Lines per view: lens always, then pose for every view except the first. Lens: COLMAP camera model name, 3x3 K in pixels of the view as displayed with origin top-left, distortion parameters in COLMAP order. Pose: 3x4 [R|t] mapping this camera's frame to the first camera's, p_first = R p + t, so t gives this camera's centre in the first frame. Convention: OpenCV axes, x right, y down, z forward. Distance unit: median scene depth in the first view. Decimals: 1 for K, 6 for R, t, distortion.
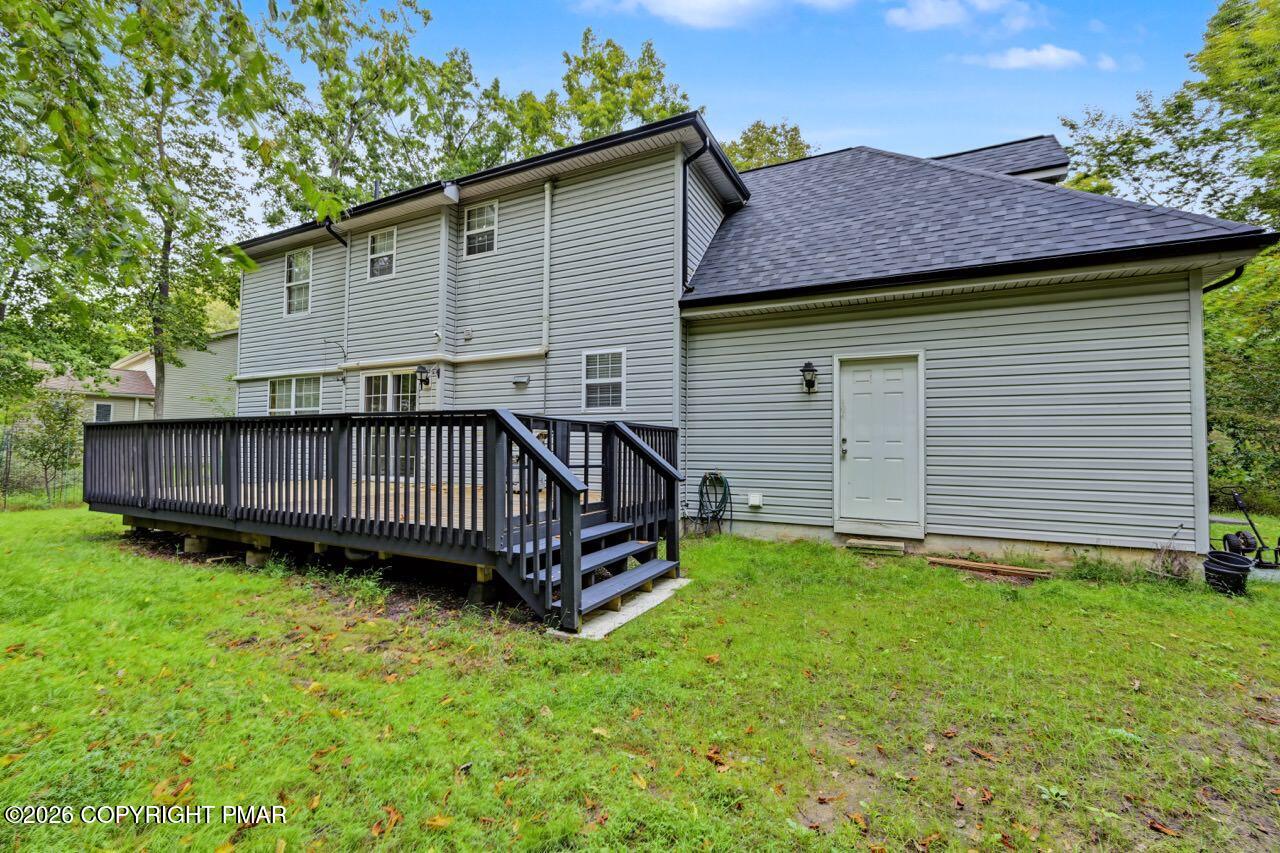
lens RADIAL K [[542.1, 0, 630.5], [0, 542.1, 422.1], [0, 0, 1]] dist [-0.001361, -0.000057]
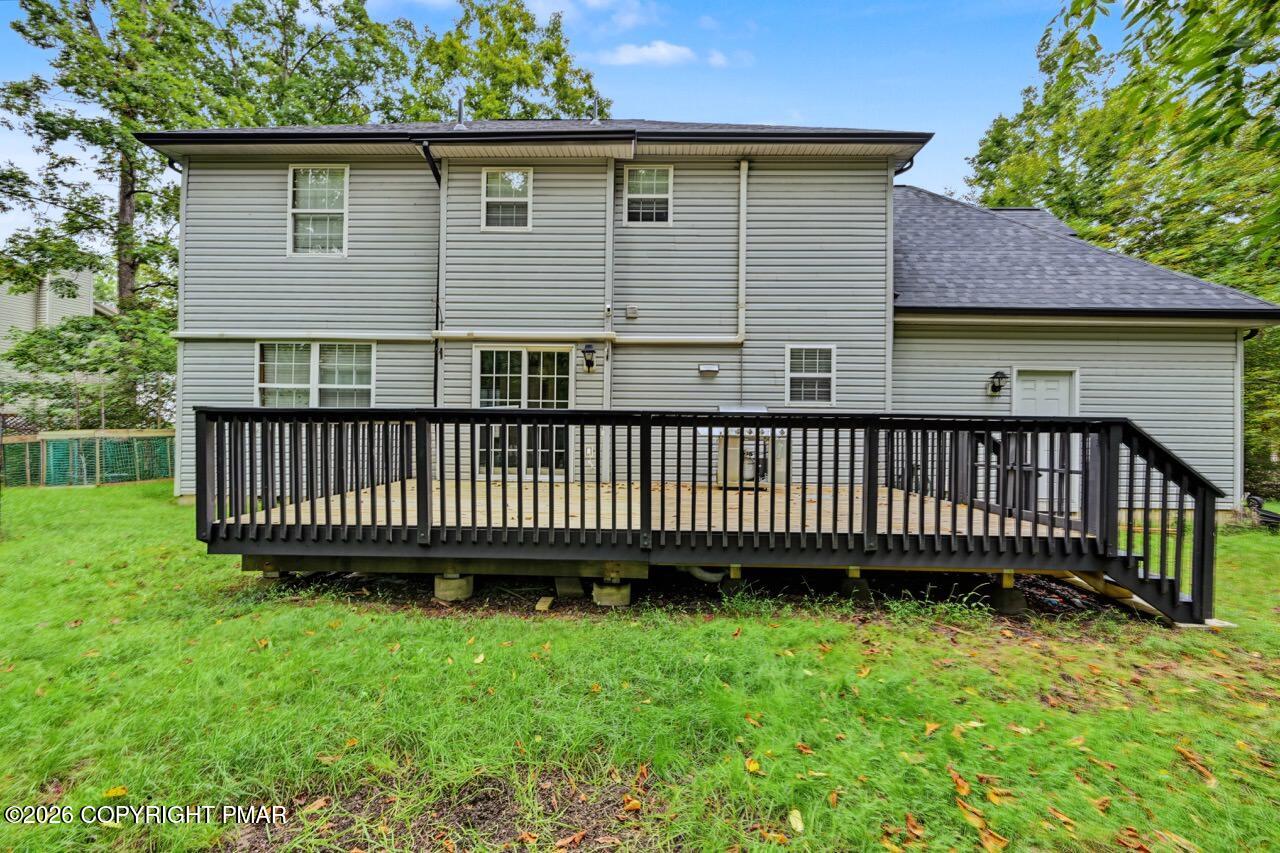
lens RADIAL K [[505.8, 0, 645.1], [0, 505.8, 429.0], [0, 0, 1]] dist [0.000095, 0.000130]
pose [[0.903082, 0.003185, 0.429456, -0.638810], [-0.025262, 0.998635, 0.045718, -0.009530], [-0.428724, -0.052136, 0.901930, 0.234489]]
